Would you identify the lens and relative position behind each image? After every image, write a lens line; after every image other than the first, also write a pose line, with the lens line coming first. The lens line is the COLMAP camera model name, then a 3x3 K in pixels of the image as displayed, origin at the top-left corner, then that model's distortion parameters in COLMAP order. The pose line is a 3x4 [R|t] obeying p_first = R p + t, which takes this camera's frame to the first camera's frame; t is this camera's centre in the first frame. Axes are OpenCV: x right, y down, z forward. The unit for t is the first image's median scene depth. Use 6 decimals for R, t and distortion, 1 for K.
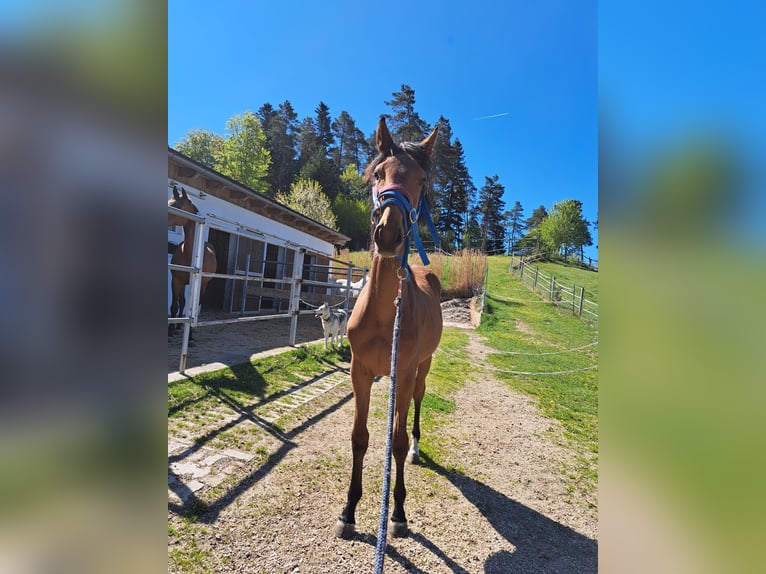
lens RADIAL K [[416.2, 0, 395.8], [0, 416.2, 298.2], [0, 0, 1]] dist [0.062704, -0.059713]
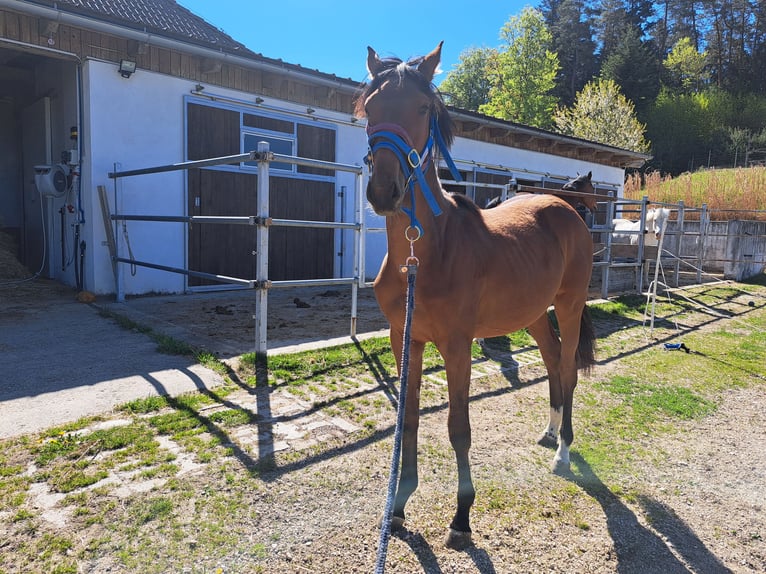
lens RADIAL K [[553.1, 0, 391.1], [0, 553.1, 278.8], [0, 0, 1]] dist [0.071344, -0.068704]
pose [[0.819084, -0.022080, -0.573249, 0.087679], [0.049847, 0.998219, 0.032776, 0.003913], [0.571504, -0.055421, 0.818726, 0.017472]]
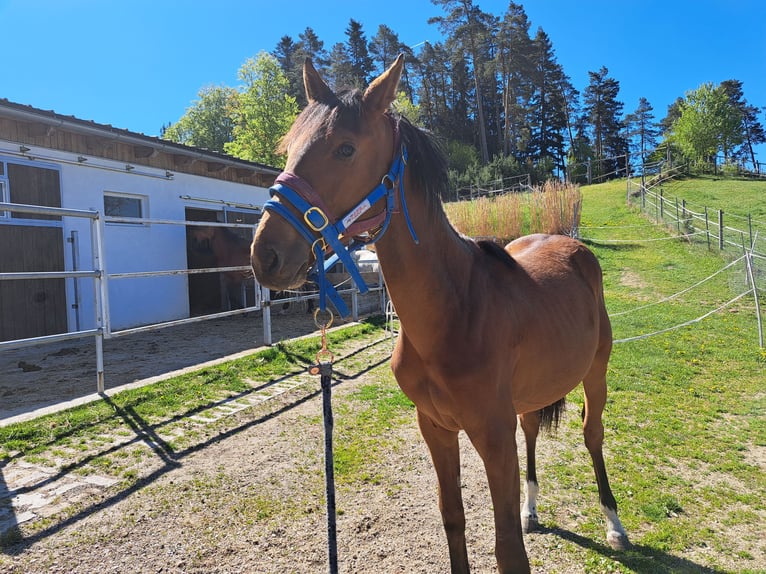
lens RADIAL K [[555.8, 0, 396.1], [0, 555.8, 272.5], [0, 0, 1]] dist [0.067068, -0.054434]
pose [[0.975060, -0.136250, -0.175195, 0.105427], [0.138228, 0.990400, -0.000921, 0.005430], [0.173638, -0.023319, 0.984533, -0.010298]]
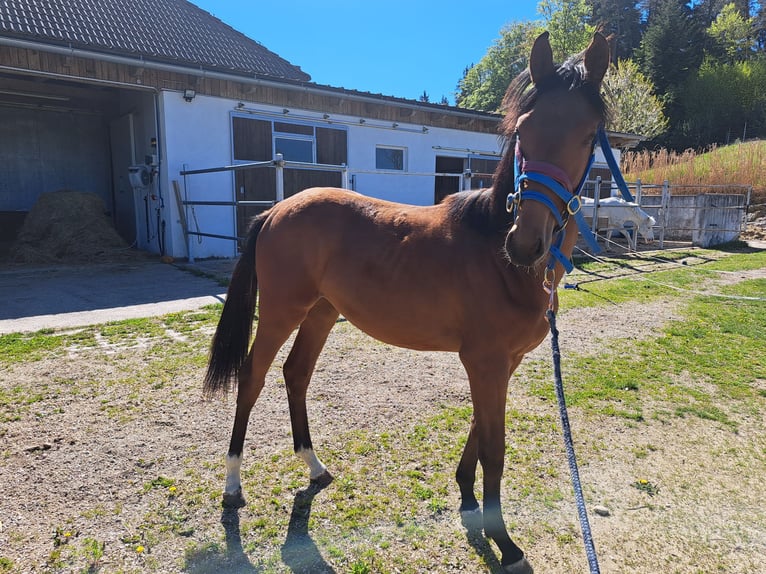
lens RADIAL K [[553.9, 0, 398.5], [0, 553.9, 290.5], [0, 0, 1]] dist [0.072908, -0.057409]
pose [[0.775183, 0.003493, -0.631727, 0.268488], [0.064556, 0.994312, 0.084714, 0.021881], [0.628429, -0.106451, 0.770548, -0.106365]]
